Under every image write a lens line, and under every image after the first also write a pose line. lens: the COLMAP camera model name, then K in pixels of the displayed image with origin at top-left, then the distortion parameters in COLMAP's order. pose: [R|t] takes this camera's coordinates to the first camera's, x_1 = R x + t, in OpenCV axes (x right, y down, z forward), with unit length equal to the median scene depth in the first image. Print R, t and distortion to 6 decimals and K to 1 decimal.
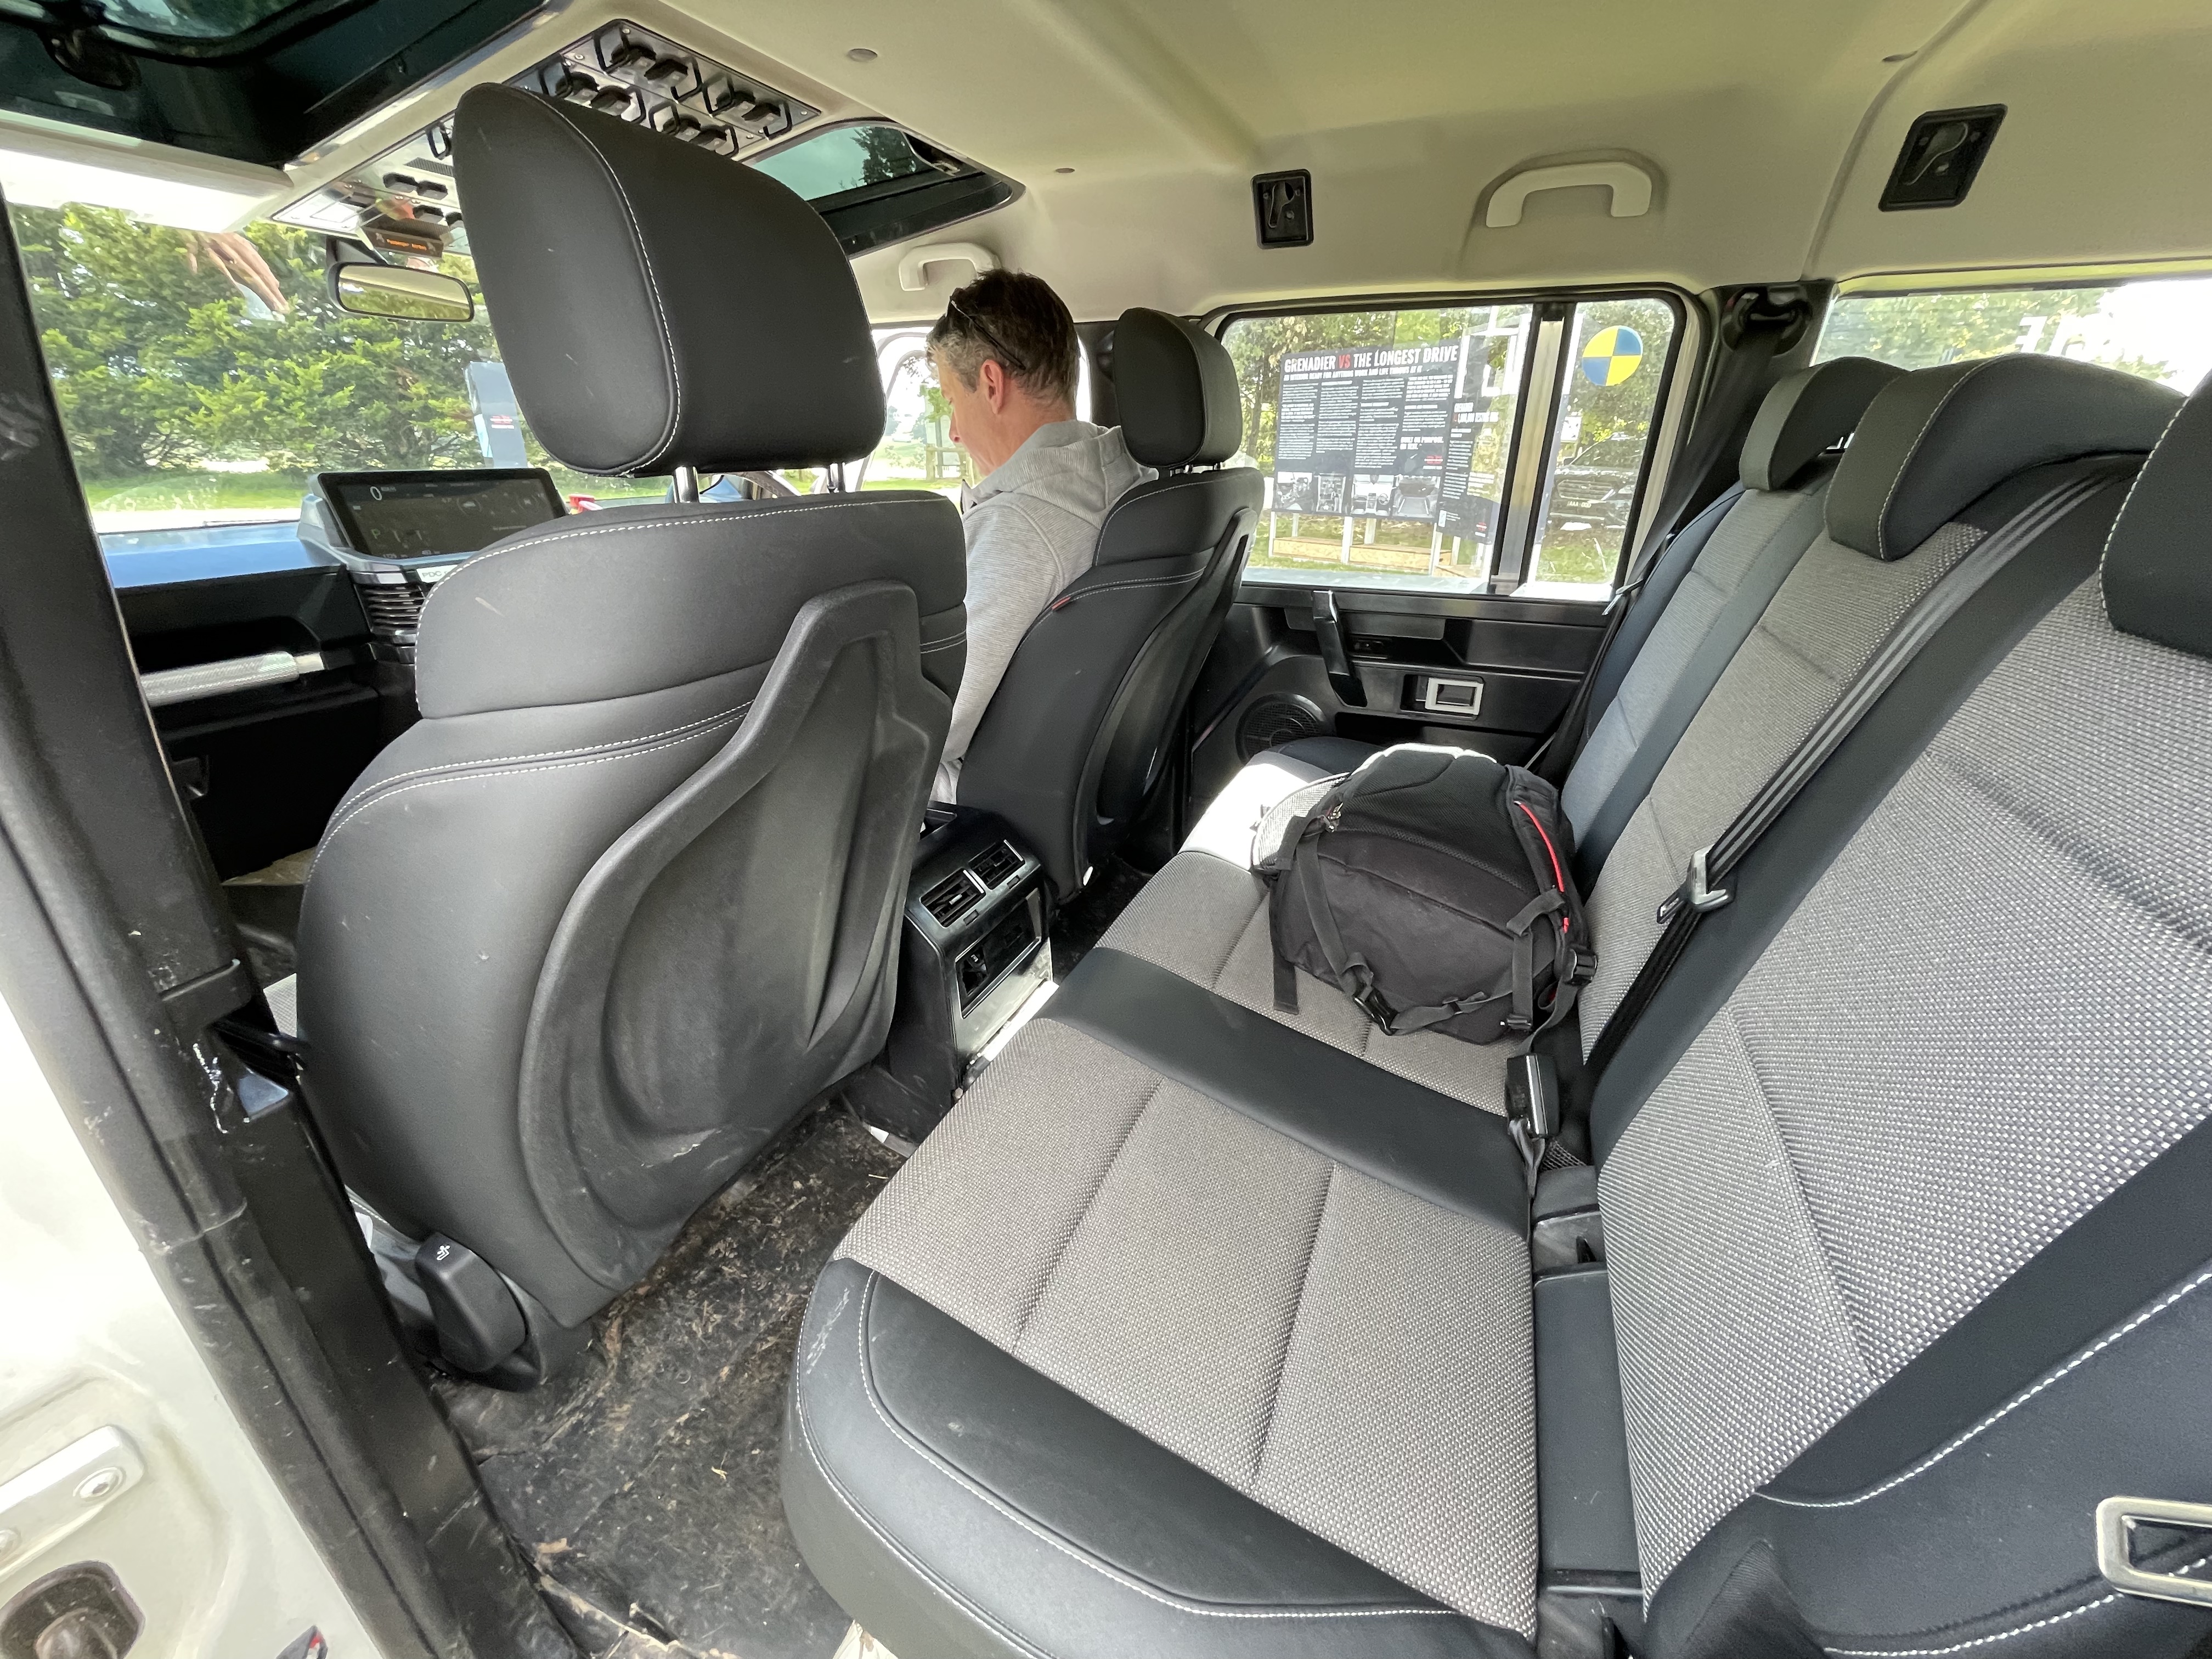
lens RADIAL K [[873.3, 0, 1106.0], [0, 873.3, 829.5], [0, 0, 1]] dist [0.001475, 0.000330]
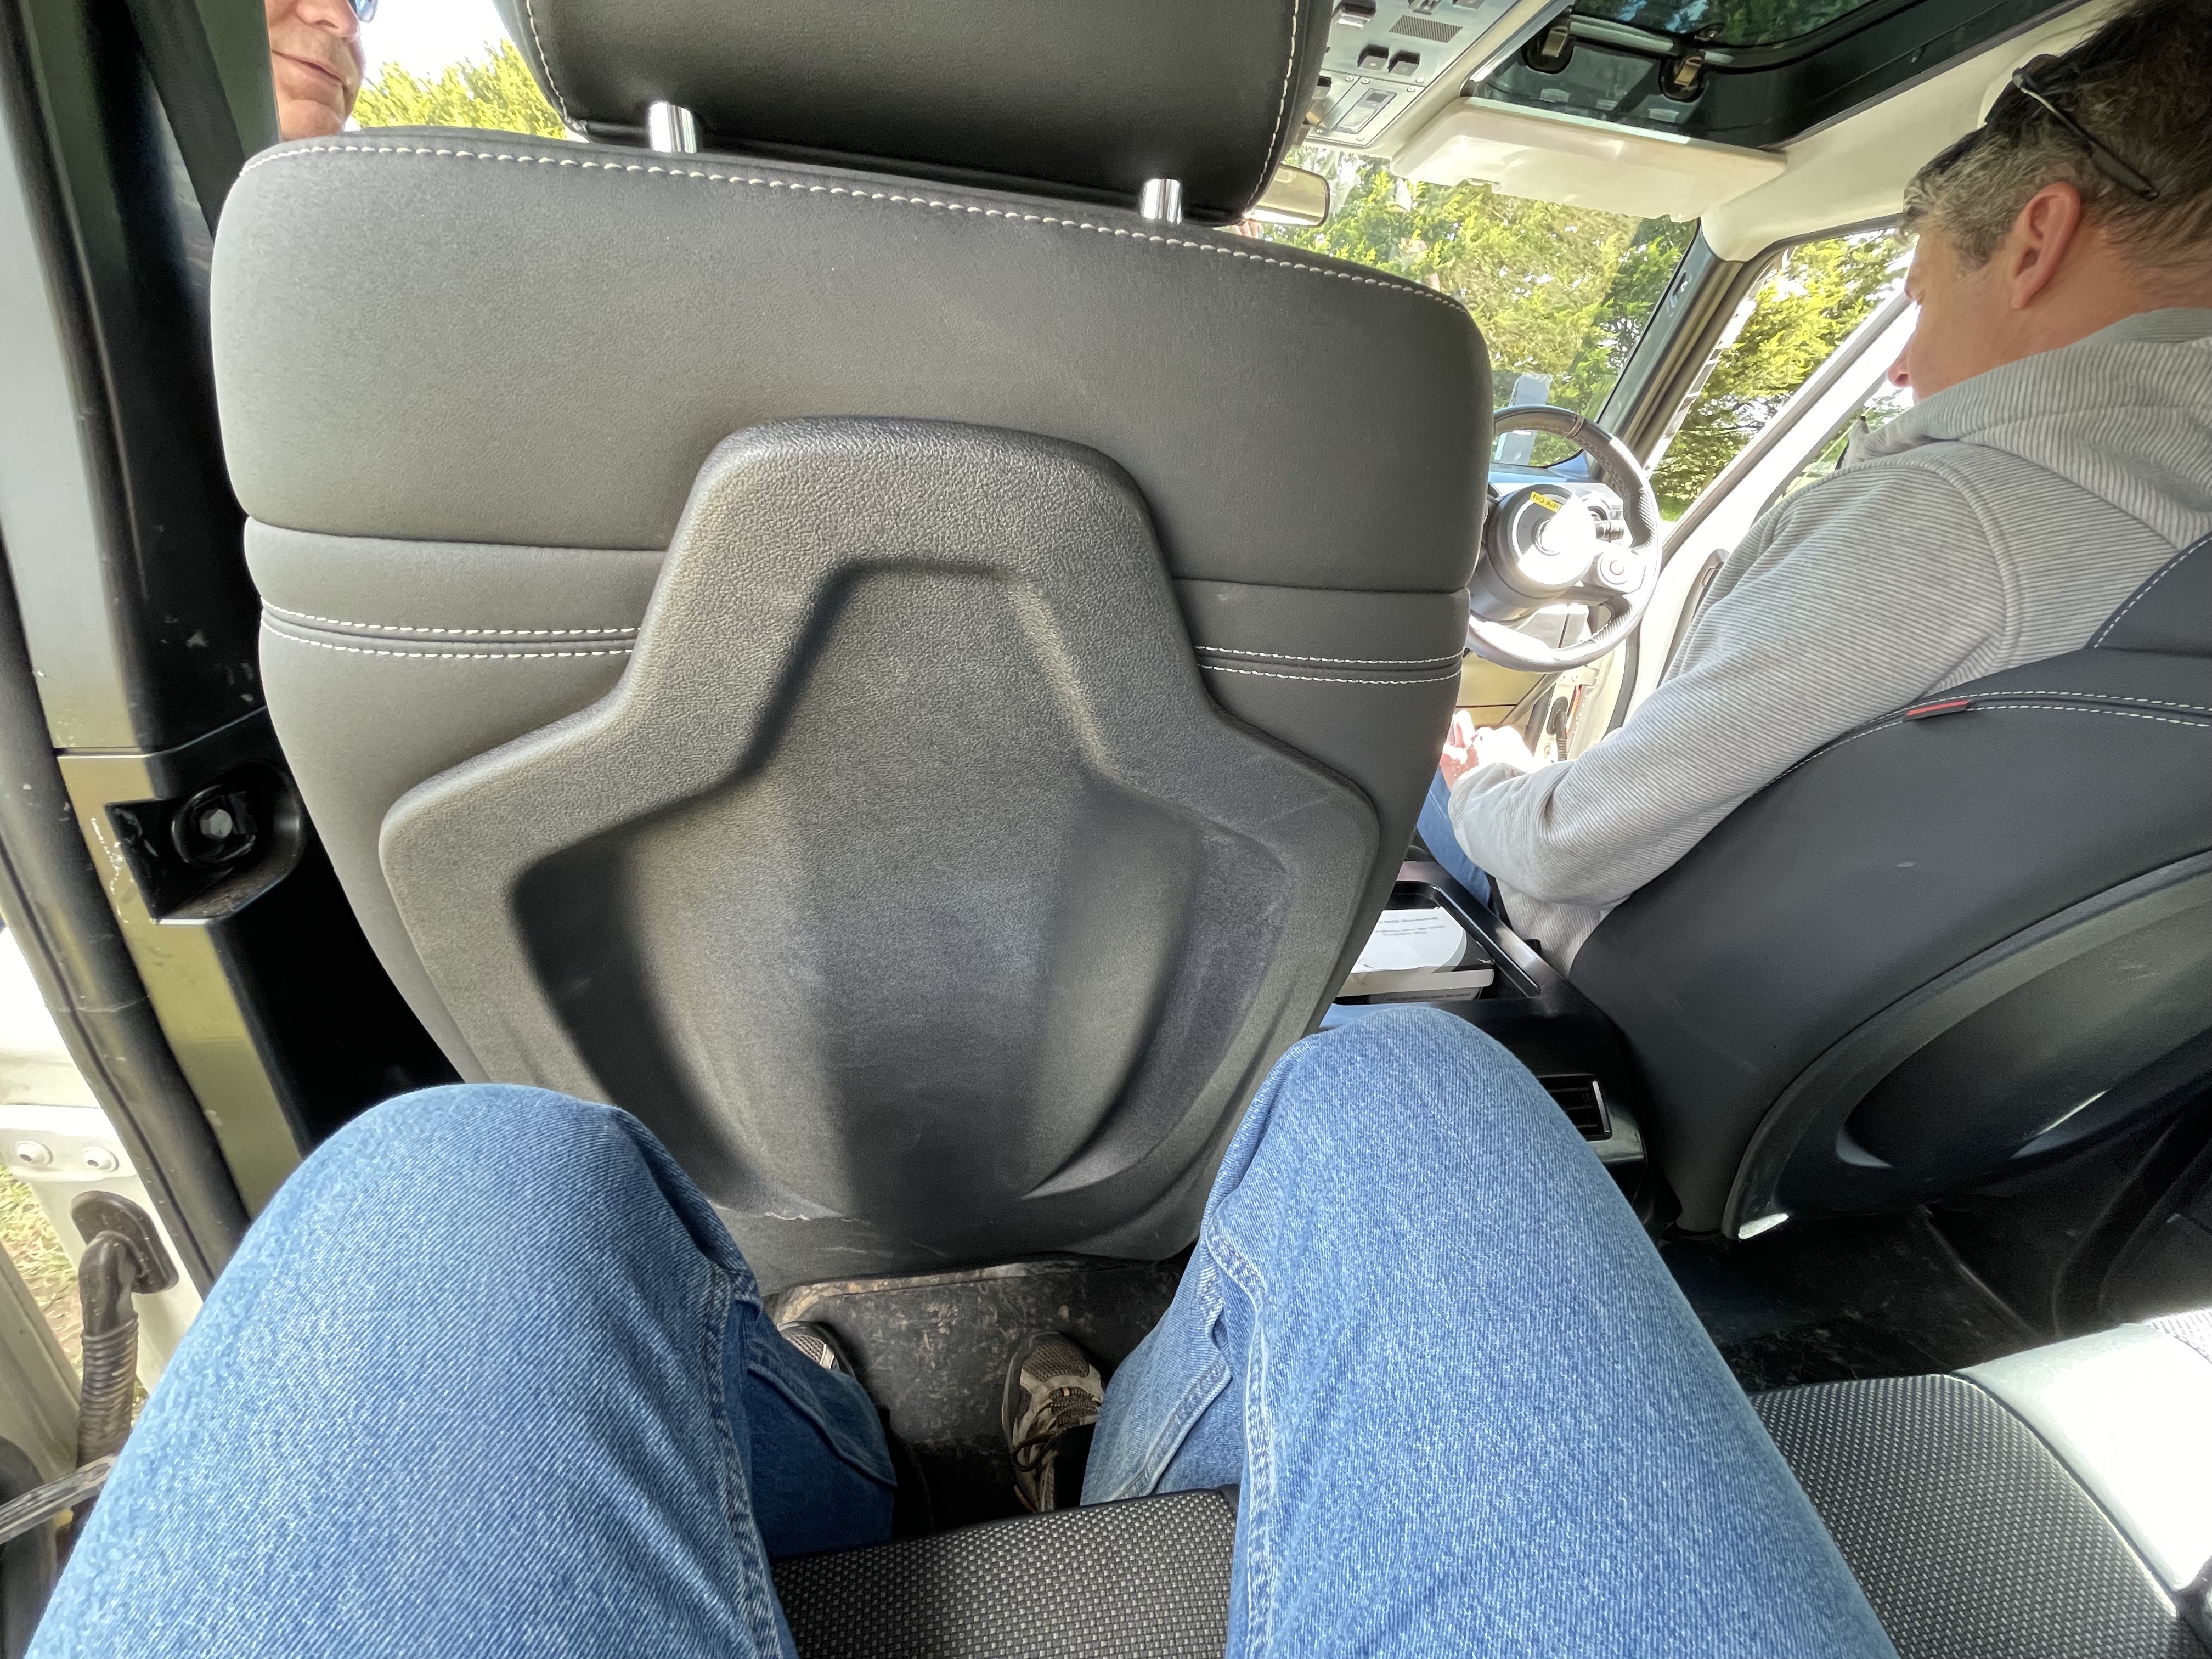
lens RADIAL K [[867.4, 0, 1100.7], [0, 867.4, 874.7], [0, 0, 1]] dist [-0.000563, -0.000044]
pose [[0.565090, 0.378736, -0.732961, 0.066916], [-0.423119, 0.895714, 0.136623, -0.046639], [0.708268, 0.232925, 0.666410, 0.432476]]
